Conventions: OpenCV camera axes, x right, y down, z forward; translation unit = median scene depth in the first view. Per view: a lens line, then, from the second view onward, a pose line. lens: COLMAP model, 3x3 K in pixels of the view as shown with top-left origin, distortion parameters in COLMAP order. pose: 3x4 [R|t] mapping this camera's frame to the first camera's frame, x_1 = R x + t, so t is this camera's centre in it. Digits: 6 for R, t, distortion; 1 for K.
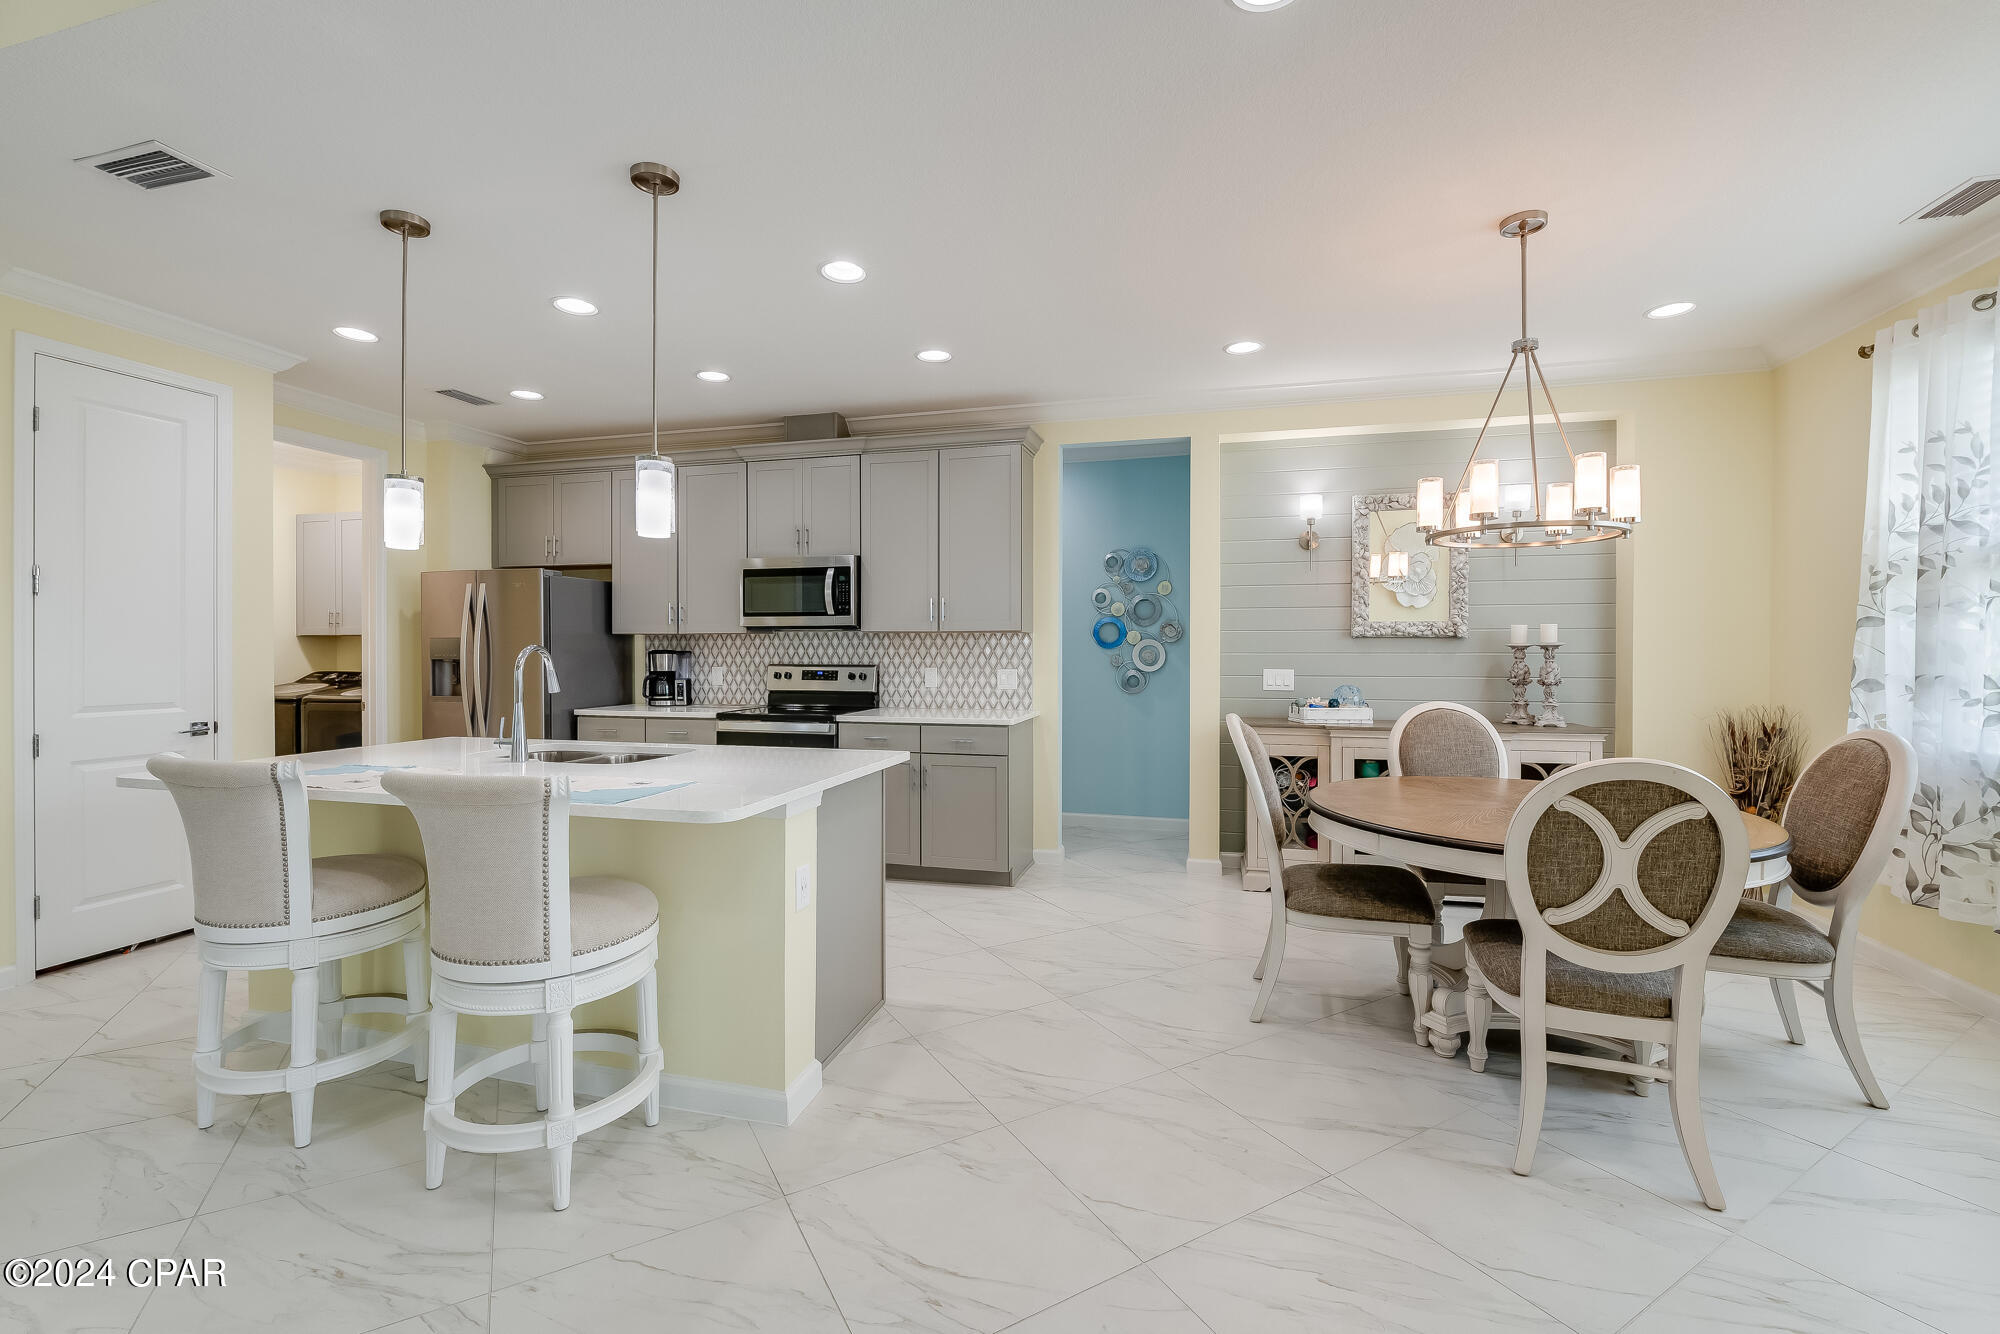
lens RADIAL K [[831.6, 0, 1006.3], [0, 831.6, 654.1], [0, 0, 1]] dist [-0.006813, -0.003070]
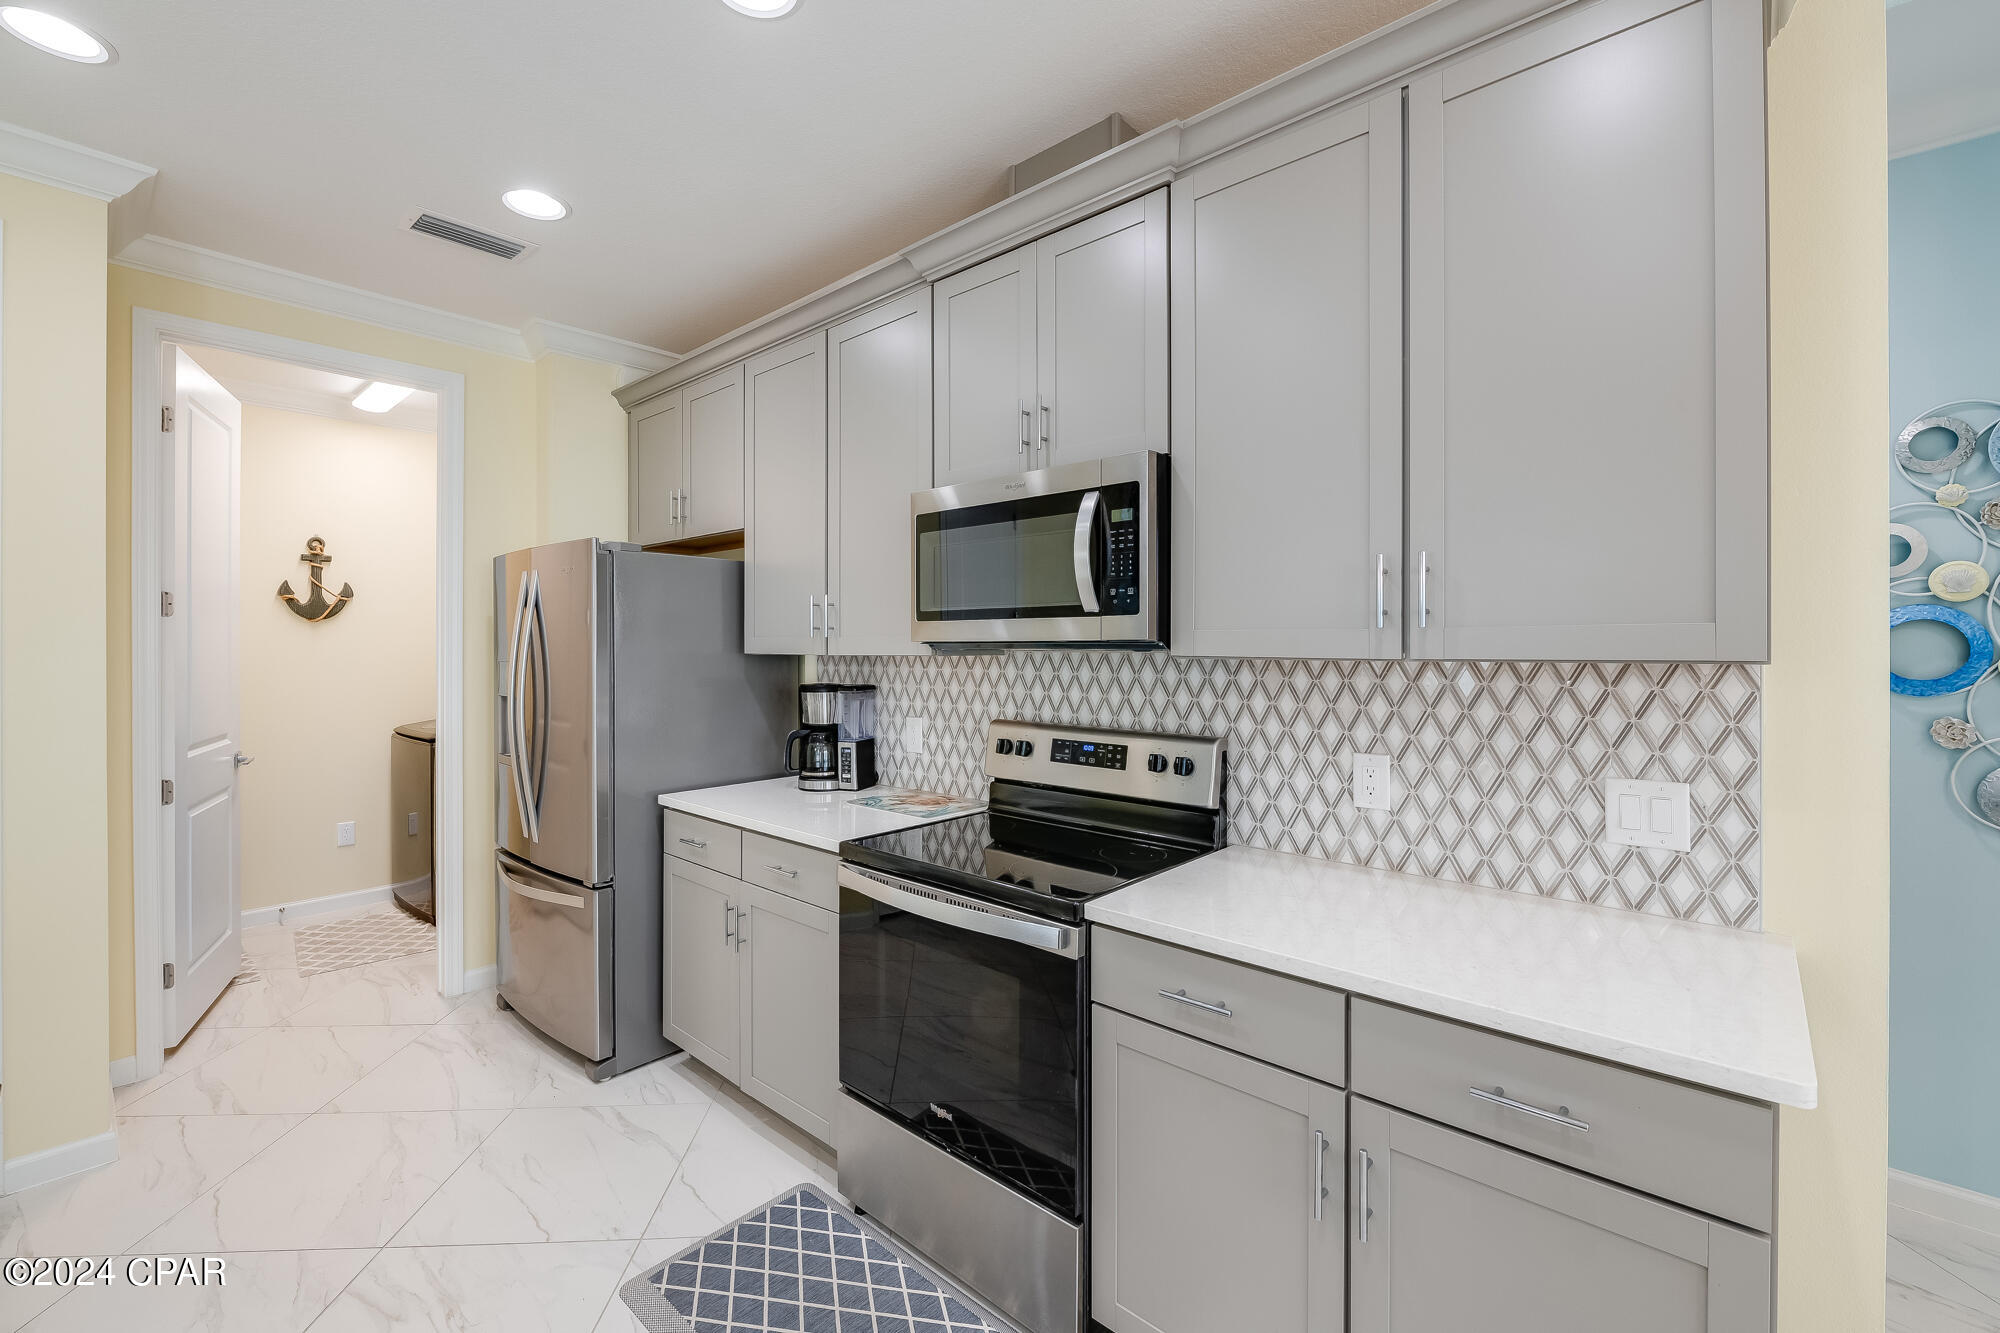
lens RADIAL K [[831.6, 0, 999.5], [0, 831.6, 647.8], [0, 0, 1]] dist [-0.006813, -0.003070]
pose [[0.890451, 0.000749, -0.455078, -0.074233], [-0.003384, 0.999982, -0.004976, -0.028966], [0.455066, 0.005971, 0.890438, 0.639141]]
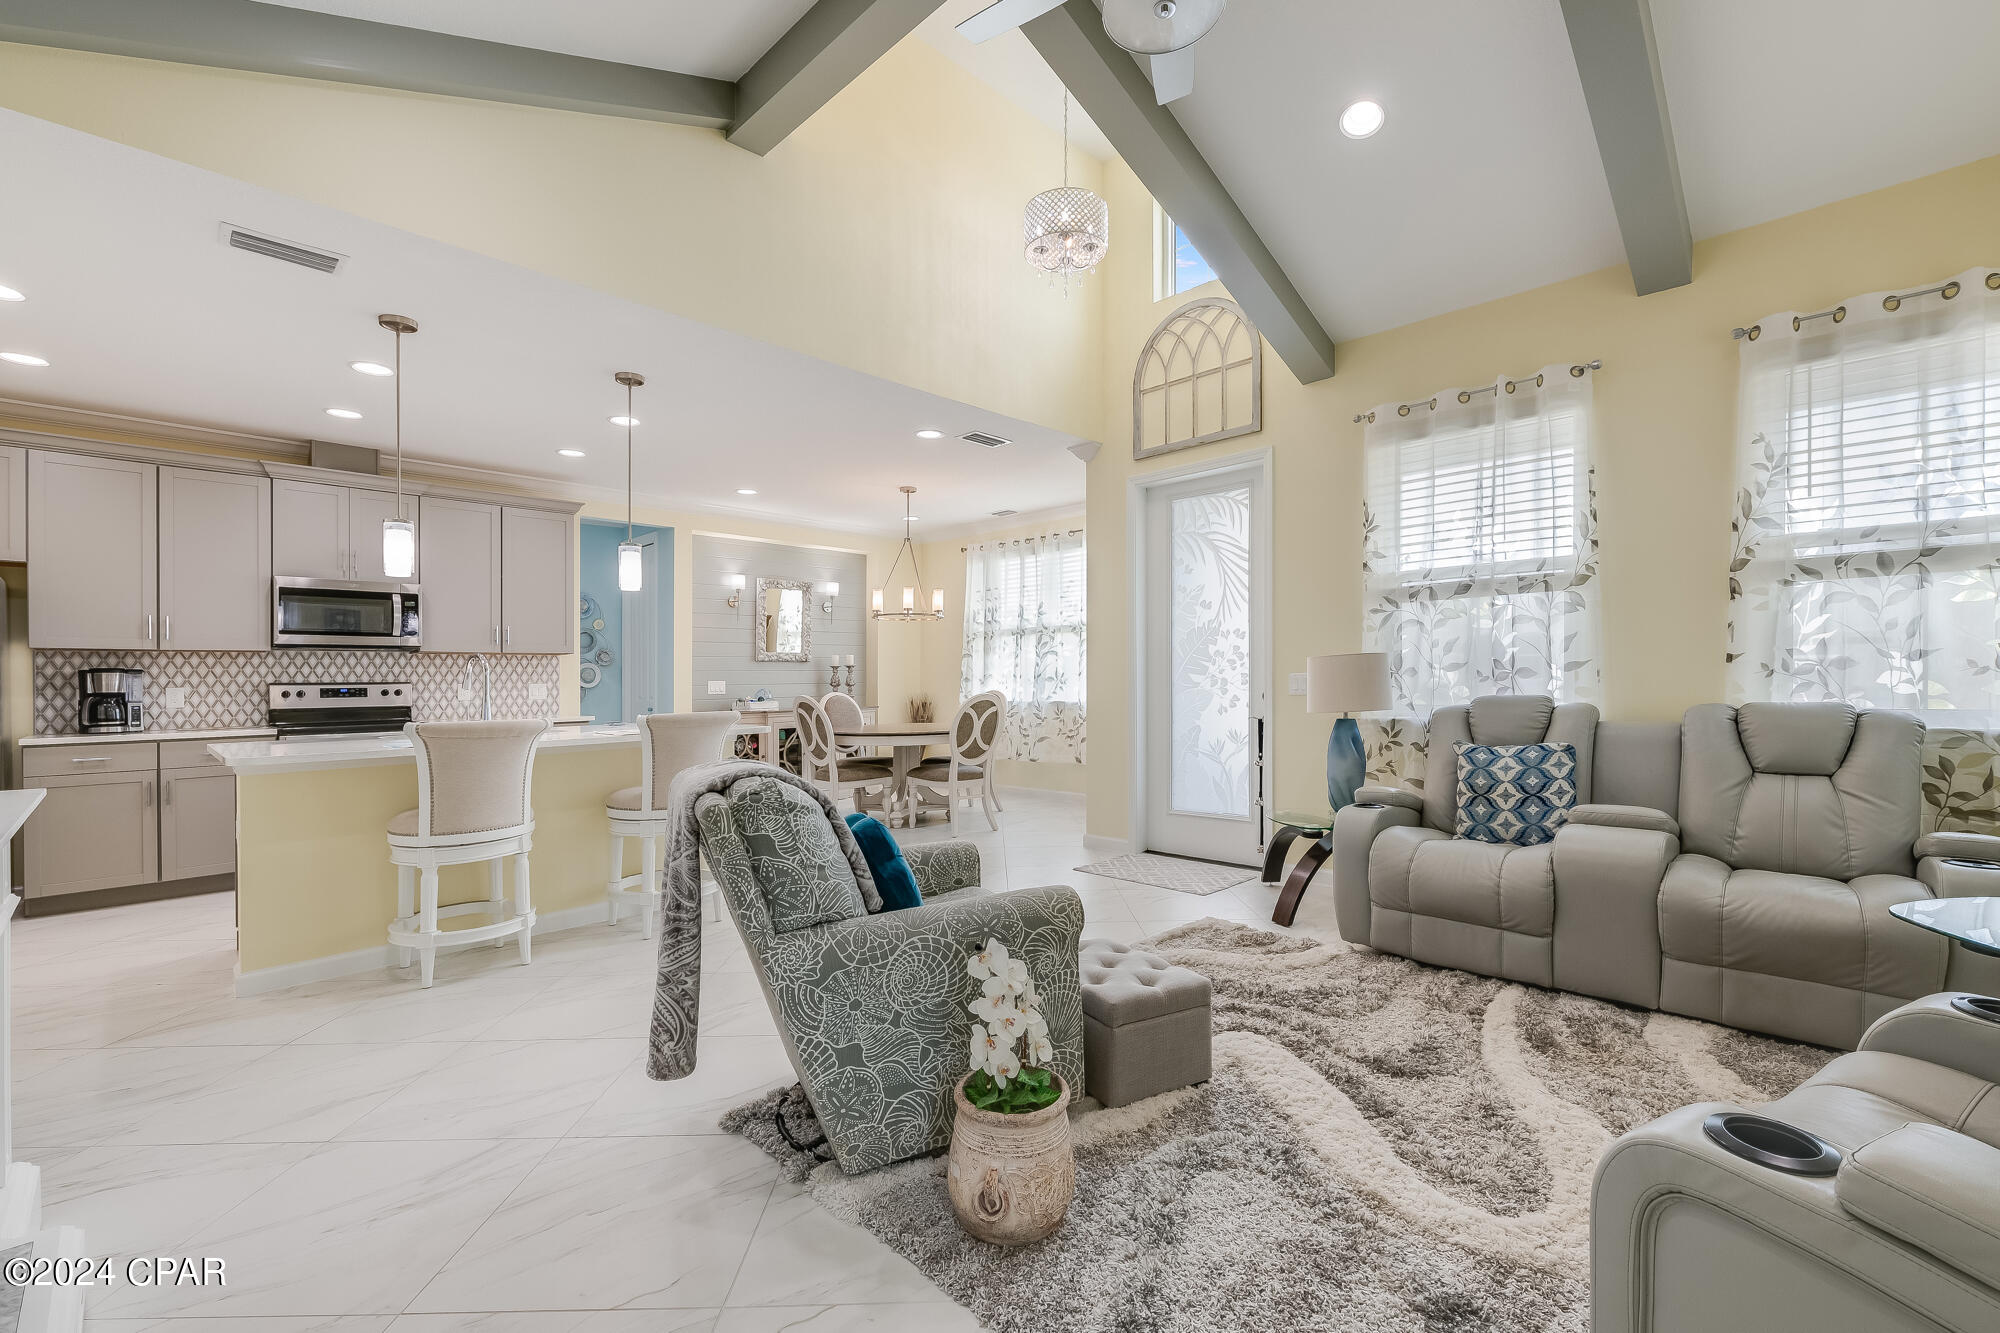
lens RADIAL K [[831.6, 0, 1003.0], [0, 831.6, 678.0], [0, 0, 1]] dist [-0.006813, -0.003070]
pose [[0.487598, -0.005391, 0.873052, -0.782957], [0.020385, 0.999779, -0.005212, 0.031632], [-0.872830, 0.020338, 0.487600, -0.251196]]
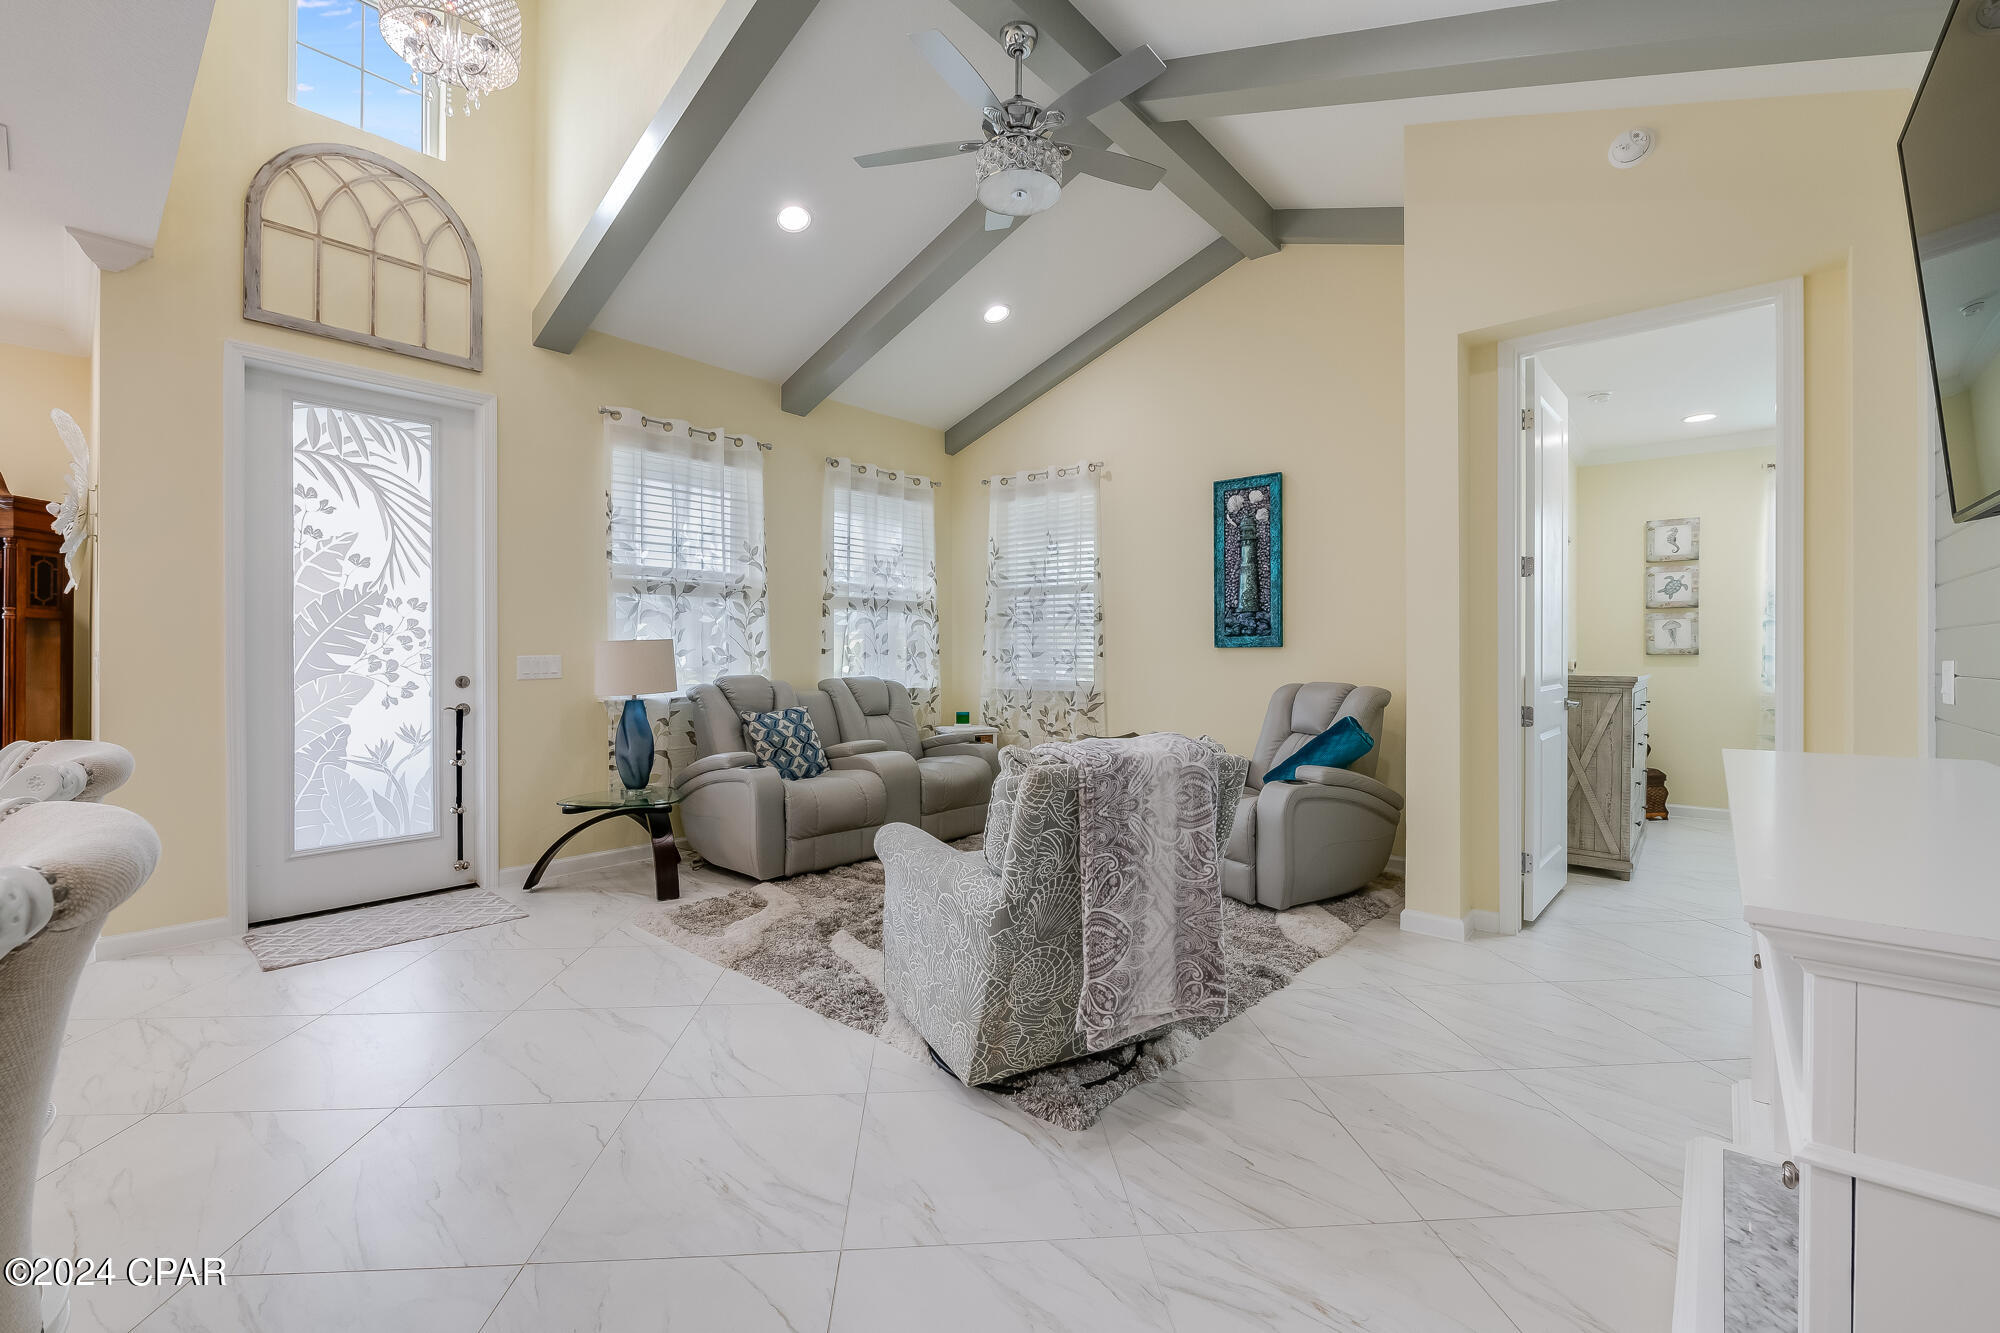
lens RADIAL K [[831.6, 0, 1008.5], [0, 831.6, 655.1], [0, 0, 1]] dist [-0.006813, -0.003070]
pose [[-0.903753, 0.000857, 0.428052, -0.618582], [0.002255, 0.999994, 0.002759, 0.026402], [-0.428047, 0.003459, -0.903750, 0.480809]]
